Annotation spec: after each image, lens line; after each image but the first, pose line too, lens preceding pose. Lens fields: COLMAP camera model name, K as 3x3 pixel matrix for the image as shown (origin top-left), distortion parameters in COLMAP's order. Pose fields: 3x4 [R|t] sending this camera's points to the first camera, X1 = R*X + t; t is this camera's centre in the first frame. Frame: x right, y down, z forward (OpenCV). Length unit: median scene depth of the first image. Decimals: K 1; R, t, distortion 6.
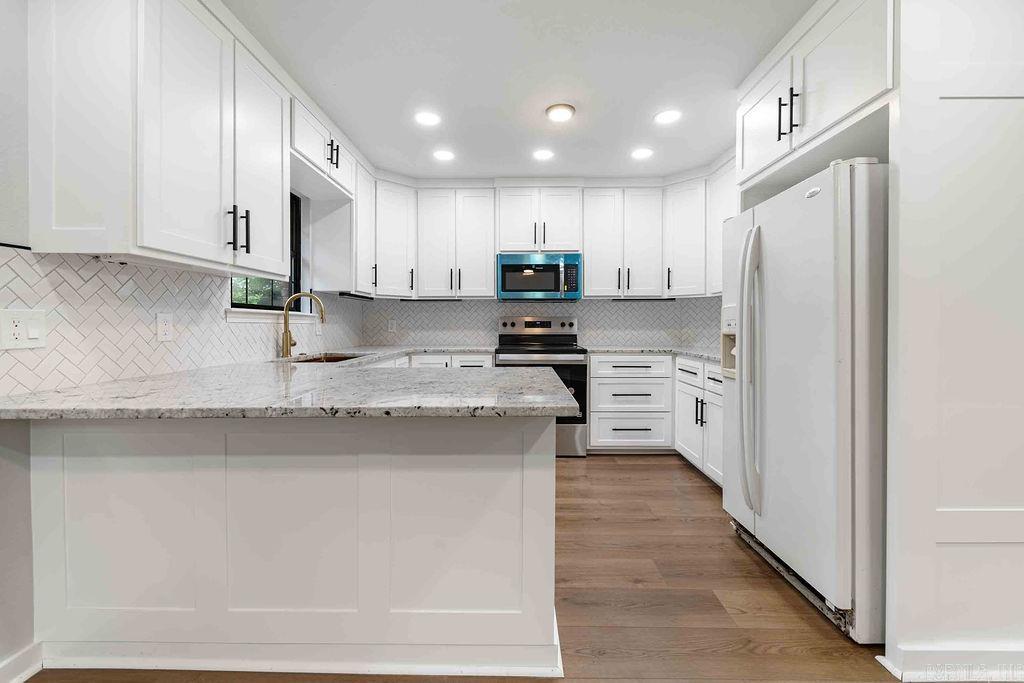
lens RADIAL K [[418.3, 0, 511.9], [0, 418.3, 328.3], [0, 0, 1]] dist [0.003605, -0.000512]
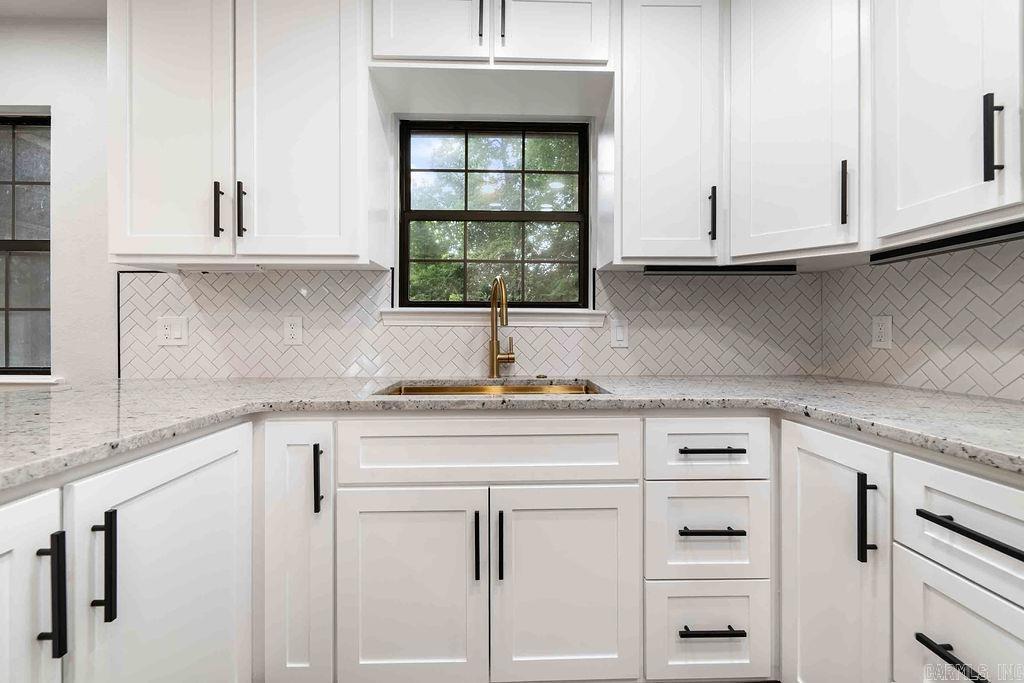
lens RADIAL K [[418.3, 0, 508.2], [0, 418.3, 332.5], [0, 0, 1]] dist [0.003605, -0.000512]
pose [[0.039255, -0.000321, -0.999229, 0.095549], [-0.011033, 0.999939, -0.000755, -0.002112], [0.999168, 0.011054, 0.039249, 0.804653]]
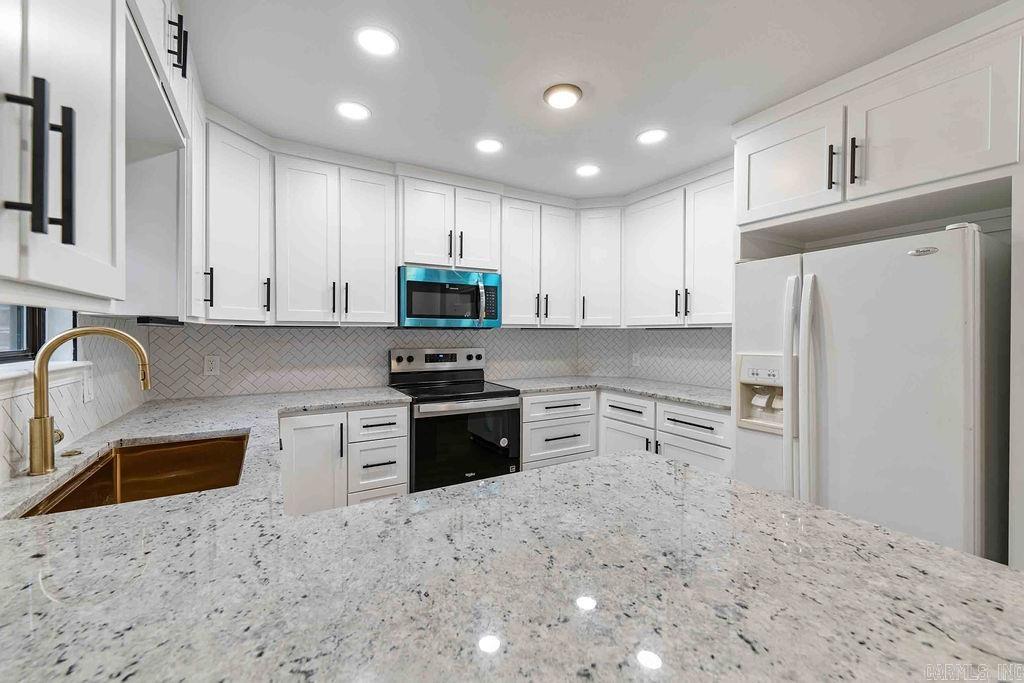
lens RADIAL K [[418.3, 0, 509.2], [0, 418.3, 337.9], [0, 0, 1]] dist [0.003605, -0.000512]
pose [[0.858266, -0.003174, 0.513195, -0.279292], [0.001829, 0.999993, 0.003125, -0.059070], [-0.513202, -0.001743, 0.858266, 0.302243]]
